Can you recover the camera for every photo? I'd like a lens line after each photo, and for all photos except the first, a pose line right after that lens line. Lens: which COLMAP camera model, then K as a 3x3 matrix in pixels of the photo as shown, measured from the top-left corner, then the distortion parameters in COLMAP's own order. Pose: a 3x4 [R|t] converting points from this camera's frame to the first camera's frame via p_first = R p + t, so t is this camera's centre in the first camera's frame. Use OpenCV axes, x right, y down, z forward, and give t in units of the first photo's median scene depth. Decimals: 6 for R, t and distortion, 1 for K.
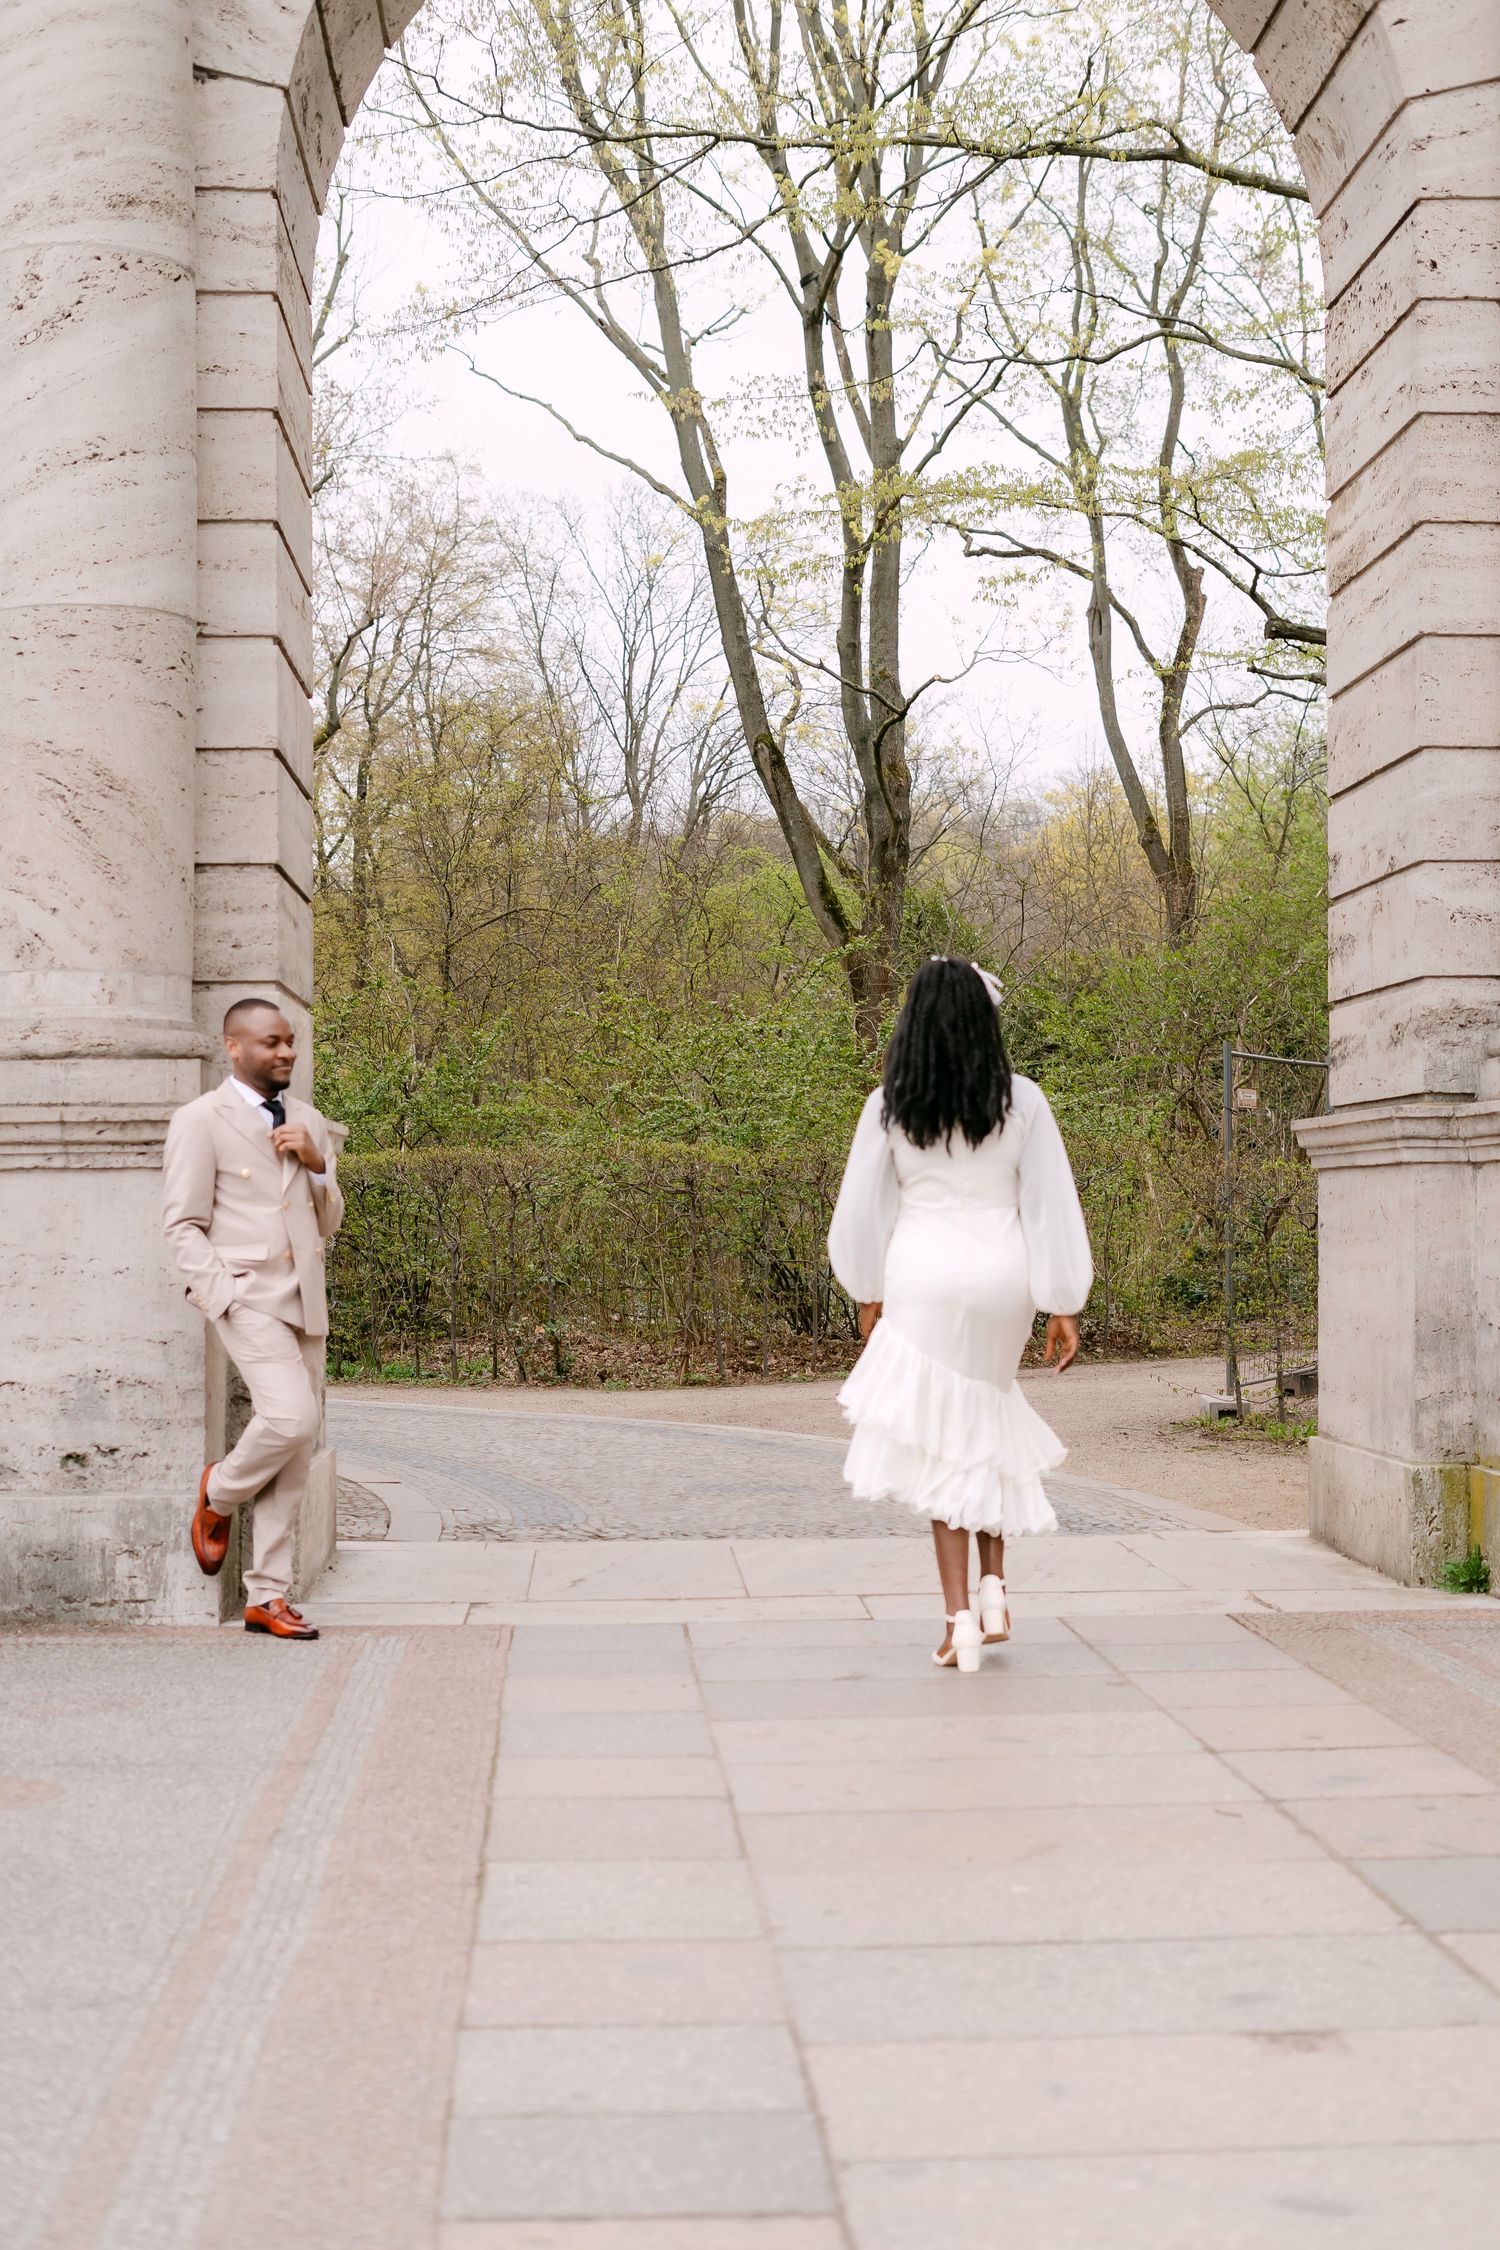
lens RADIAL K [[3389.8, 0, 745.1], [0, 3389.8, 1169.2], [0, 0, 1]] dist [-0.001138, 0.000747]
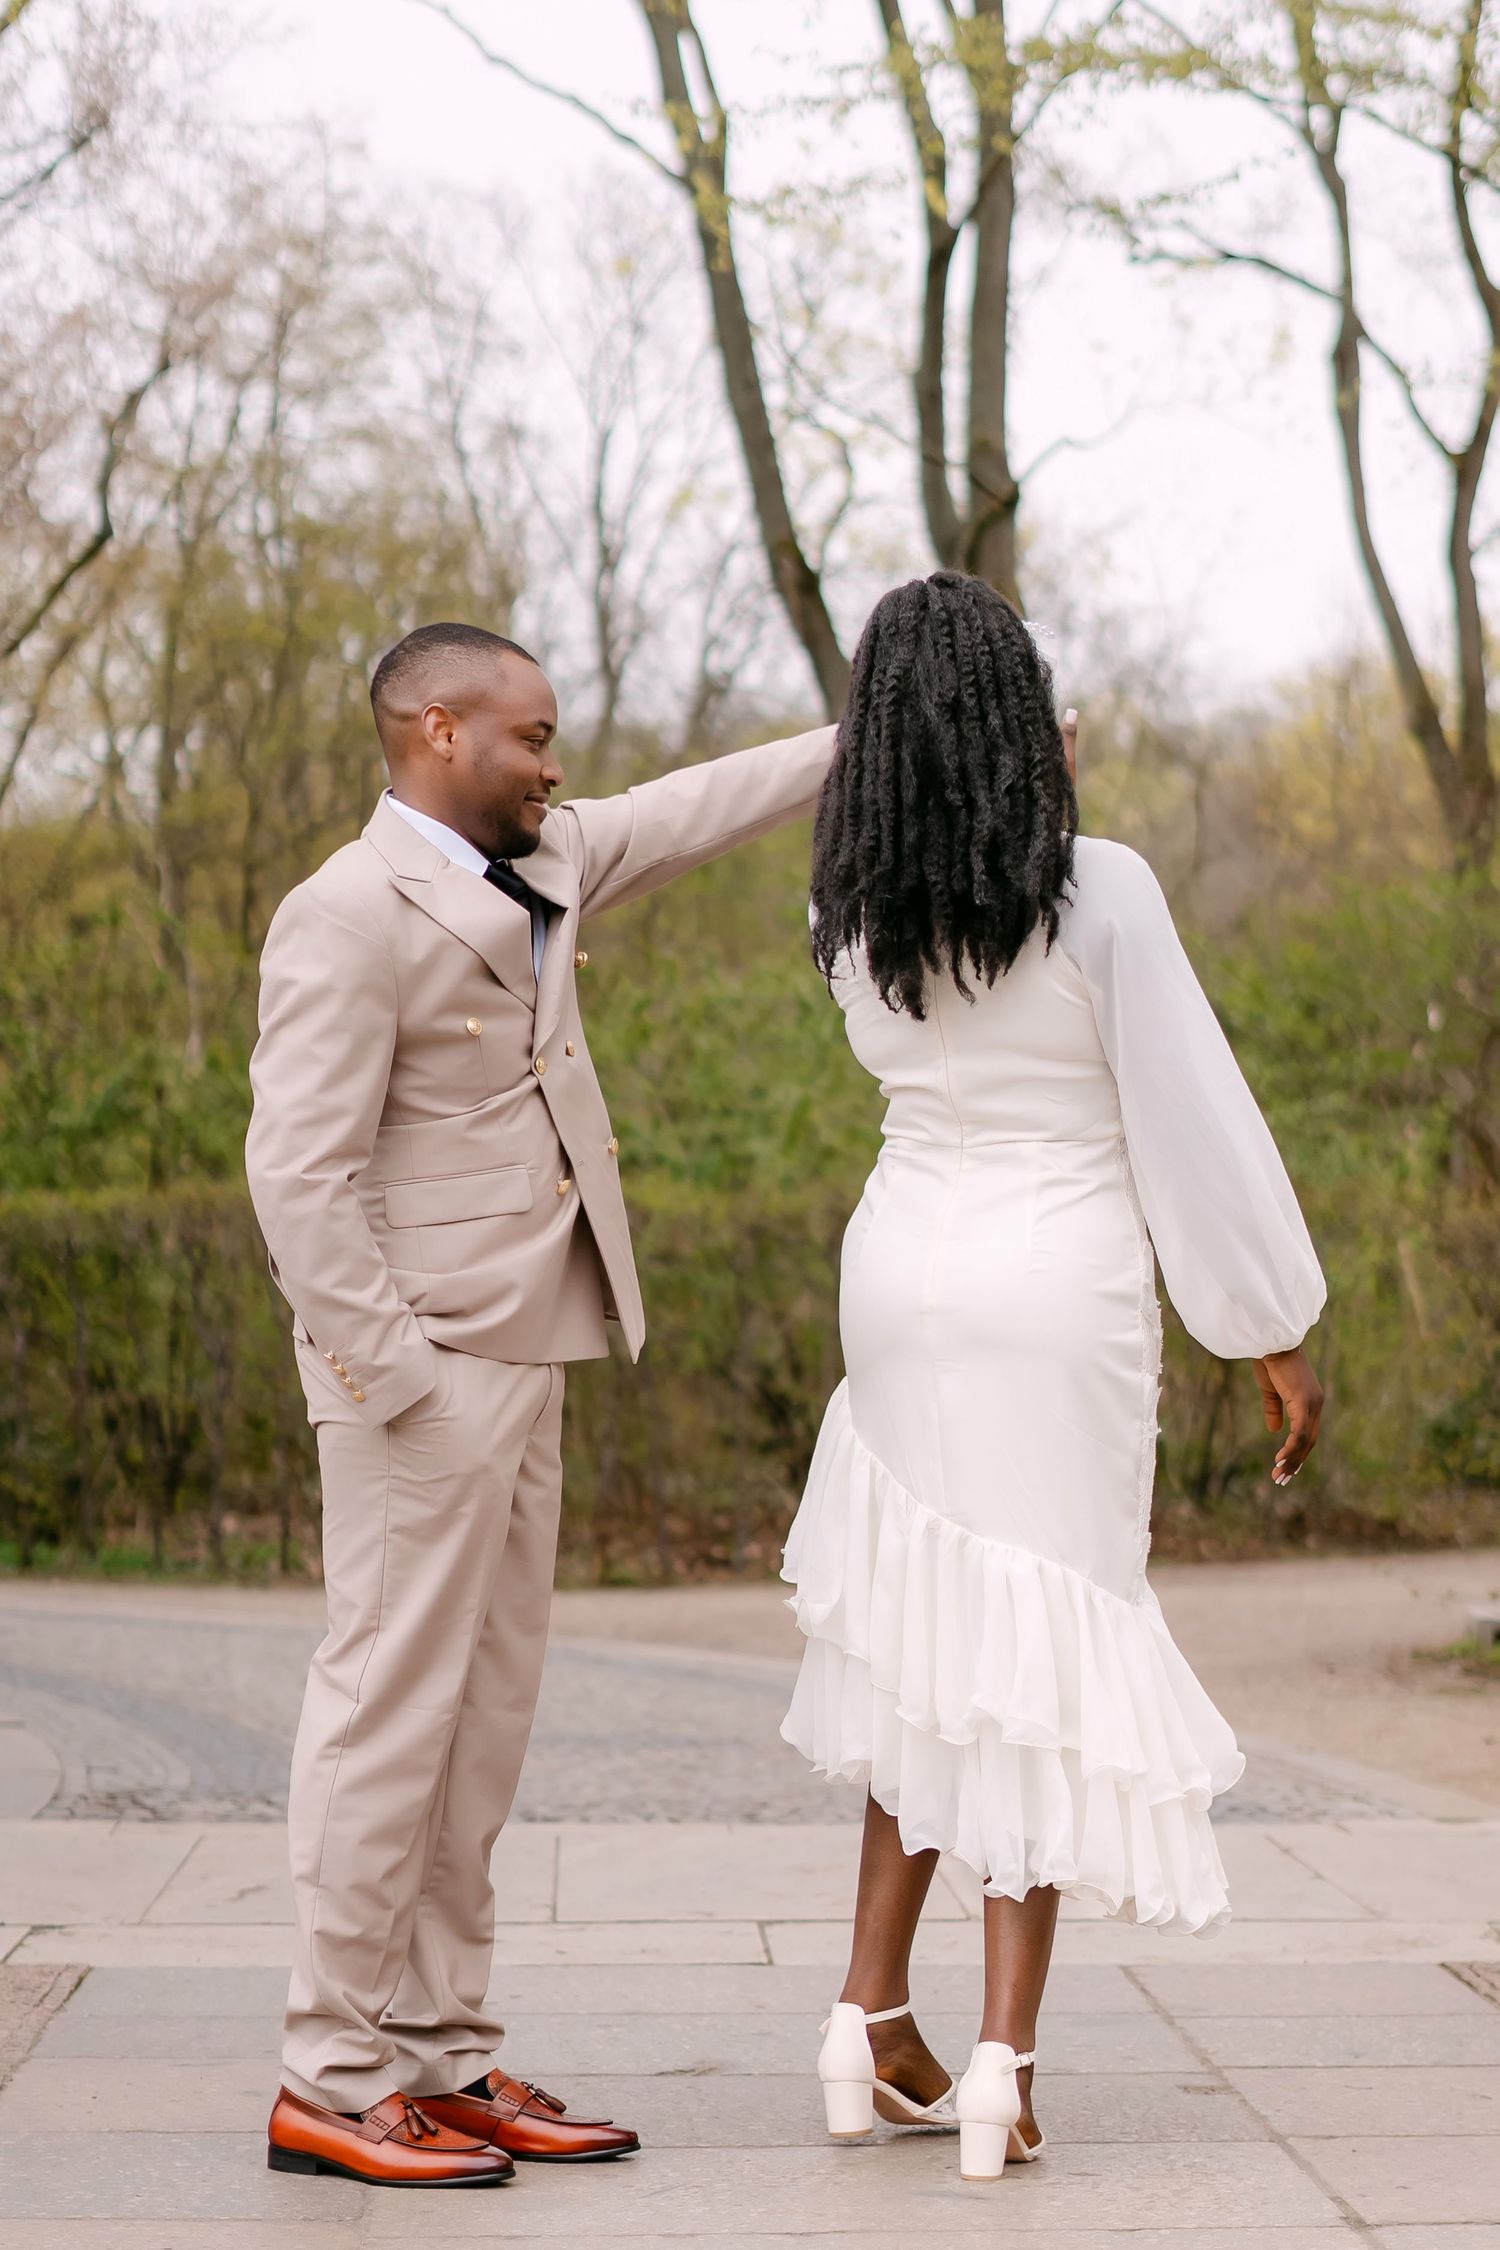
lens RADIAL K [[5354.2, 0, 679.9], [0, 5354.2, 1186.7], [0, 0, 1]] dist [-0.001061, -0.049633]
pose [[0.999689, 0.008949, -0.023296, 0.039704], [-0.009370, 0.999793, -0.018056, 0.024913], [0.023130, 0.018269, 0.999566, 0.150606]]
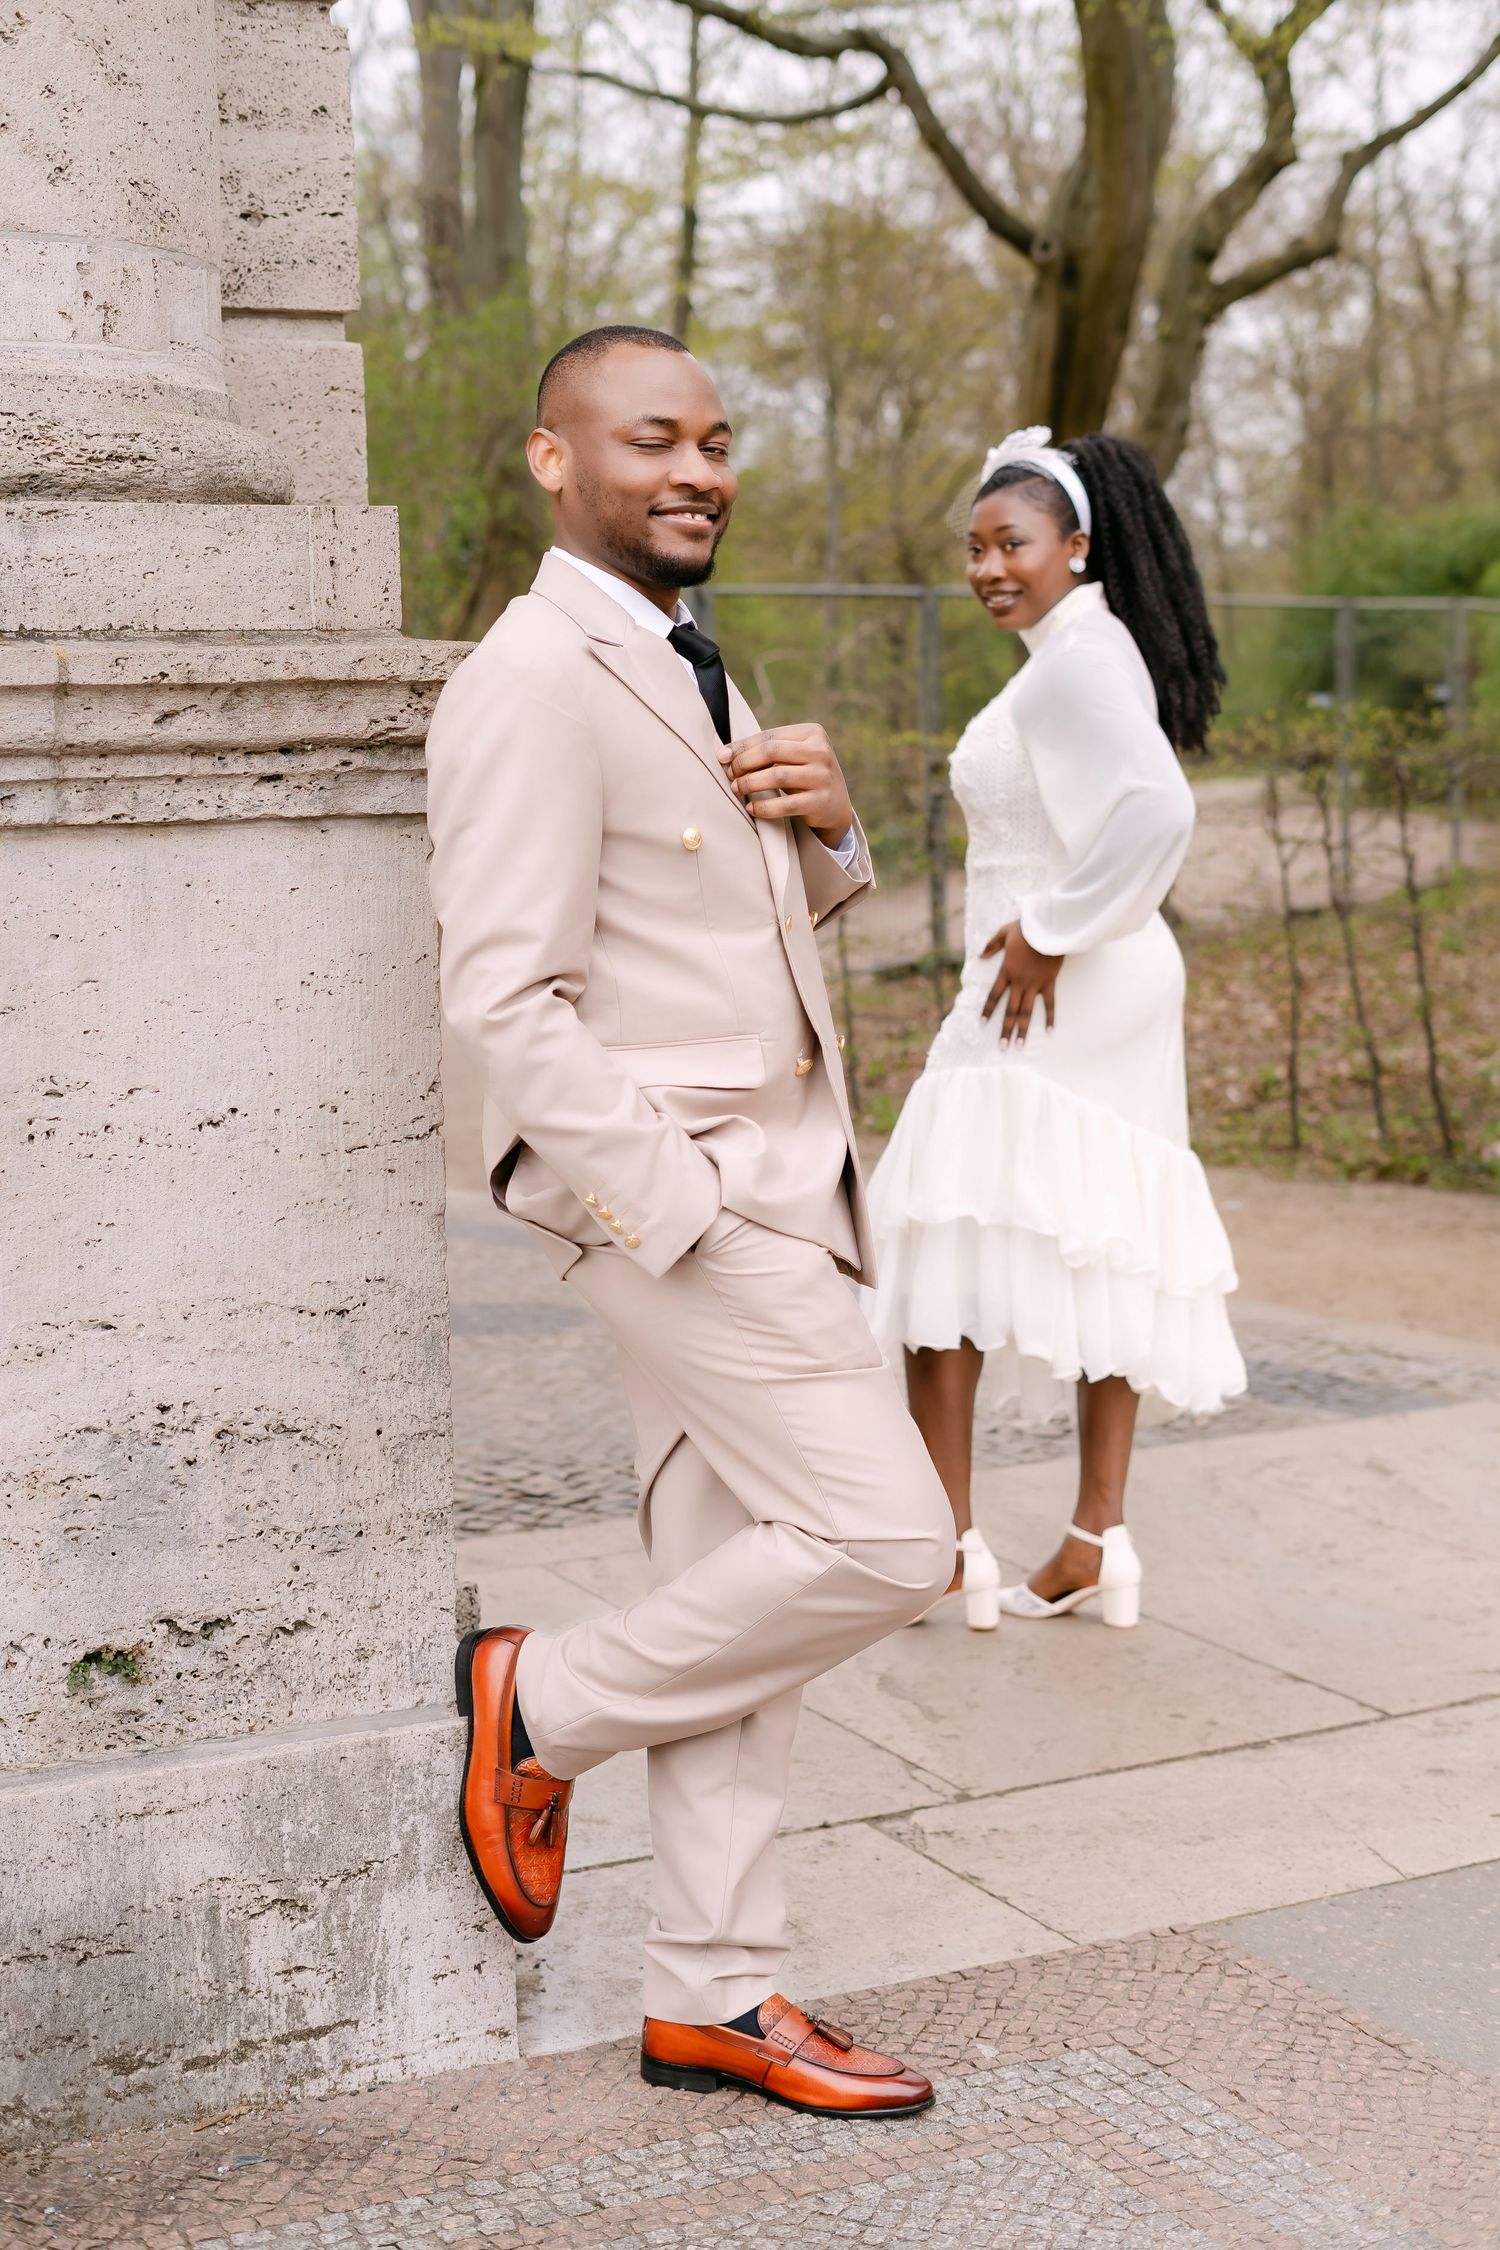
lens RADIAL K [[3434.3, 0, 755.7], [0, 3434.3, 1127.5], [0, 0, 1]] dist [0.002182, -0.030627]
pose [[0.905983, -0.060648, 0.418948, -0.260647], [0.011685, 0.992890, 0.118464, -0.009389], [-0.423153, -0.102431, 0.900249, 0.610727]]
